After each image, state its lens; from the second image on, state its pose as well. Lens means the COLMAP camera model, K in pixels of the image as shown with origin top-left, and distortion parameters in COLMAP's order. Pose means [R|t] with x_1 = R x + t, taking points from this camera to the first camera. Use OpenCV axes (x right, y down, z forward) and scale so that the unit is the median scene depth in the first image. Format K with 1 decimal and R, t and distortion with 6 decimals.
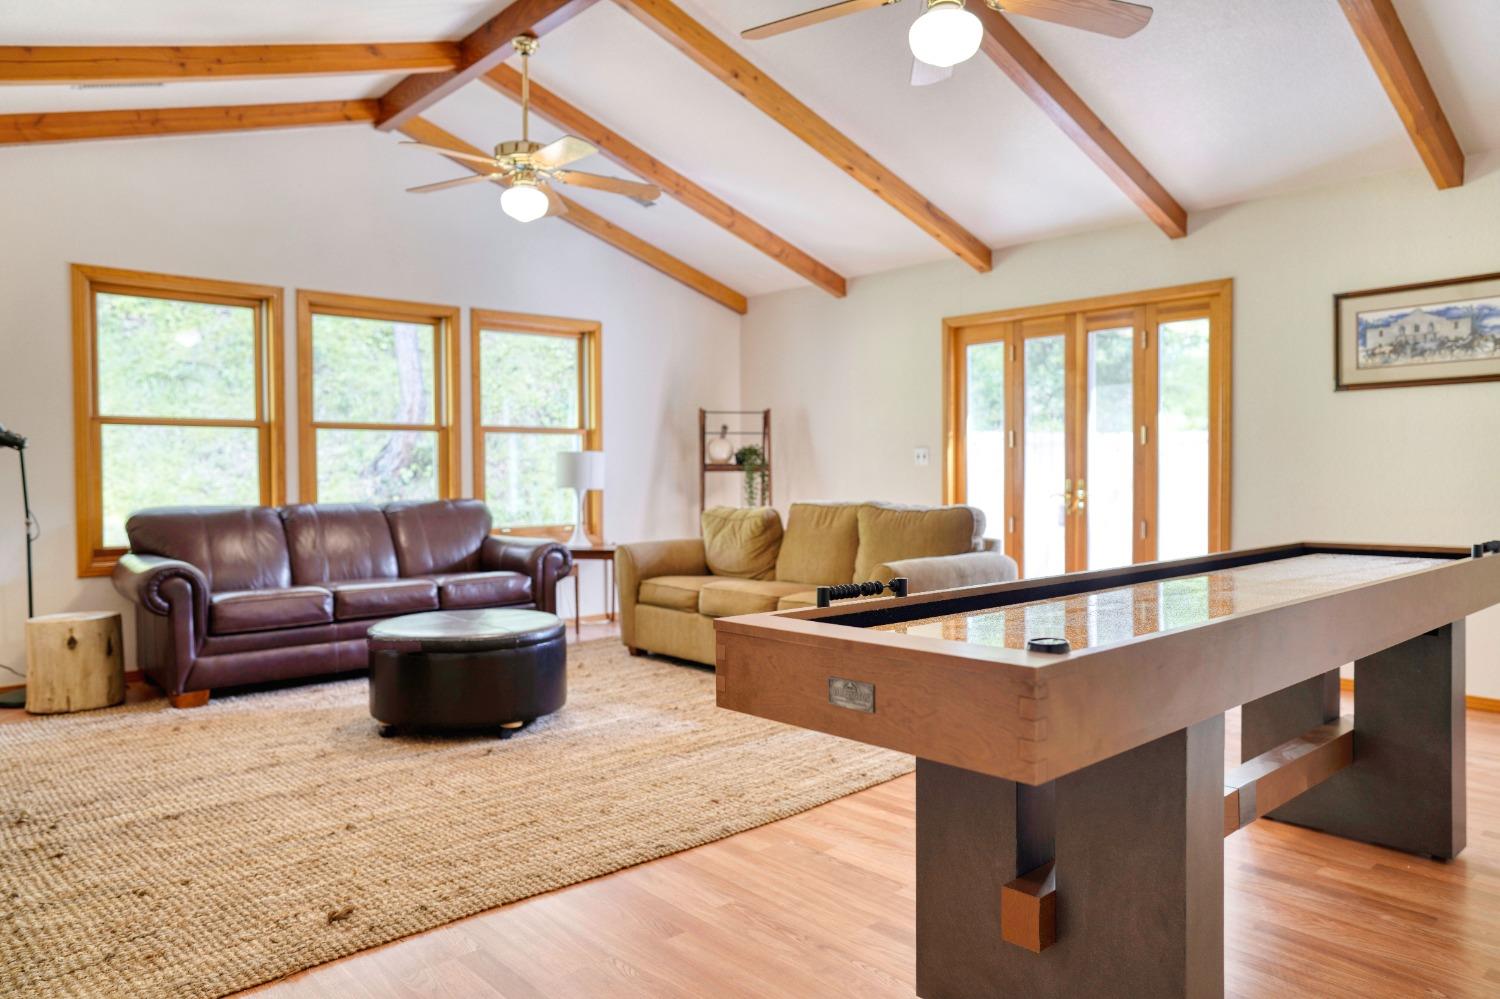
lens RADIAL K [[988.6, 0, 750.2], [0, 988.6, 502.9], [0, 0, 1]] dist [-0.008194, 0.013531]
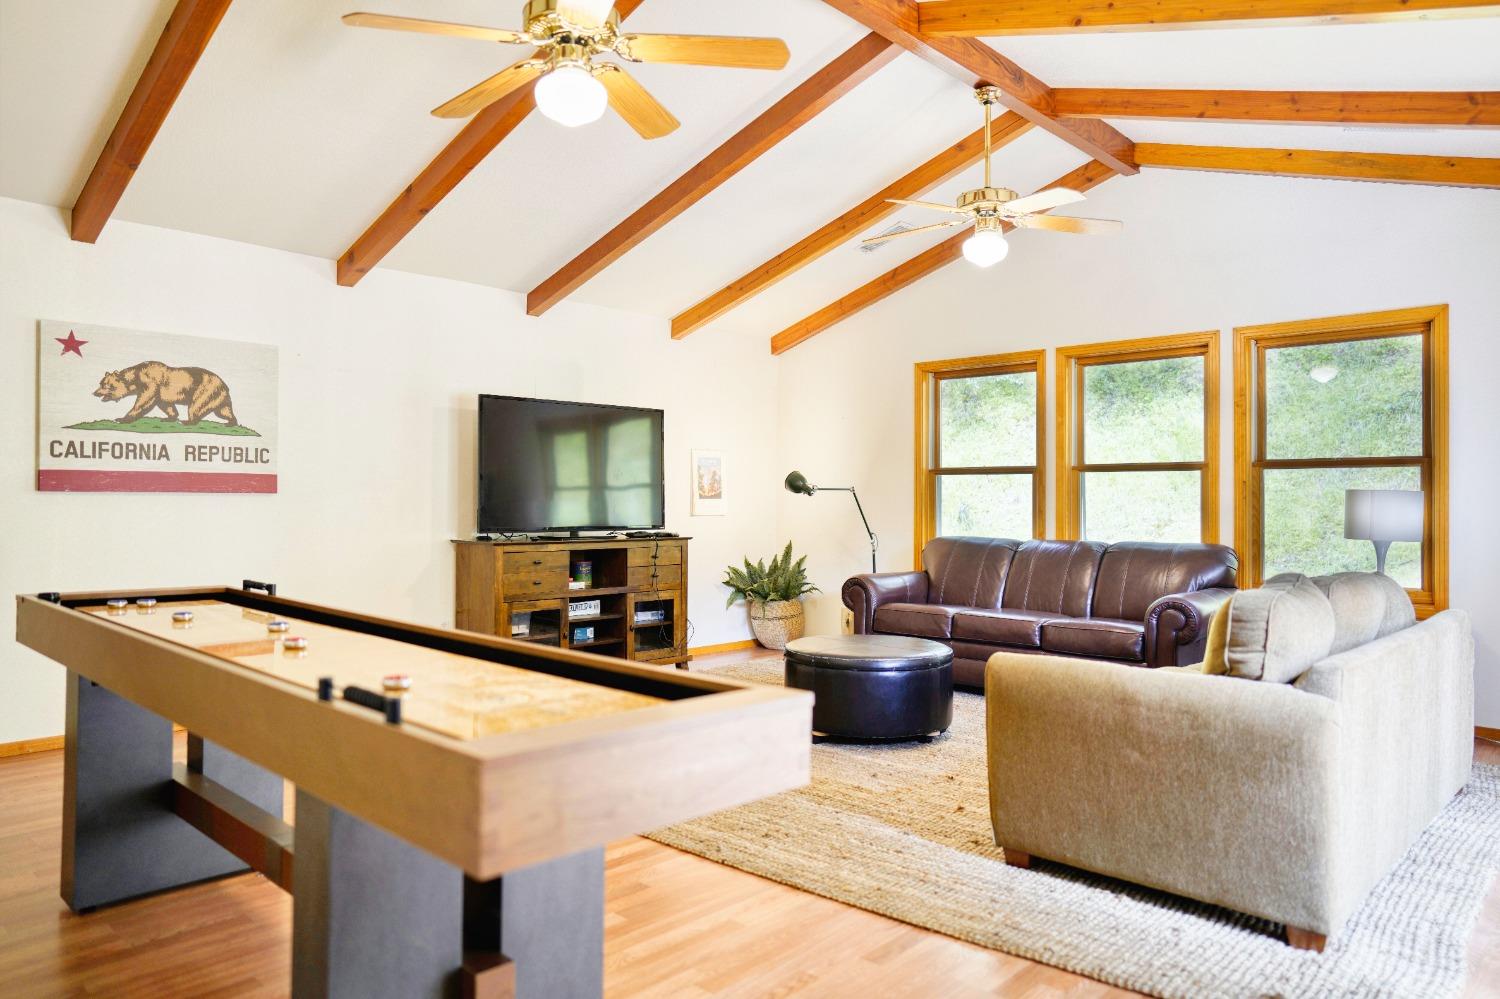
lens RADIAL K [[988.6, 0, 750.4], [0, 988.6, 491.5], [0, 0, 1]] dist [-0.008194, 0.013531]
pose [[0.057750, -0.009222, -0.998288, 0.703954], [-0.041791, 0.999058, -0.011647, -0.029367], [0.997456, 0.042392, 0.057310, 0.658196]]
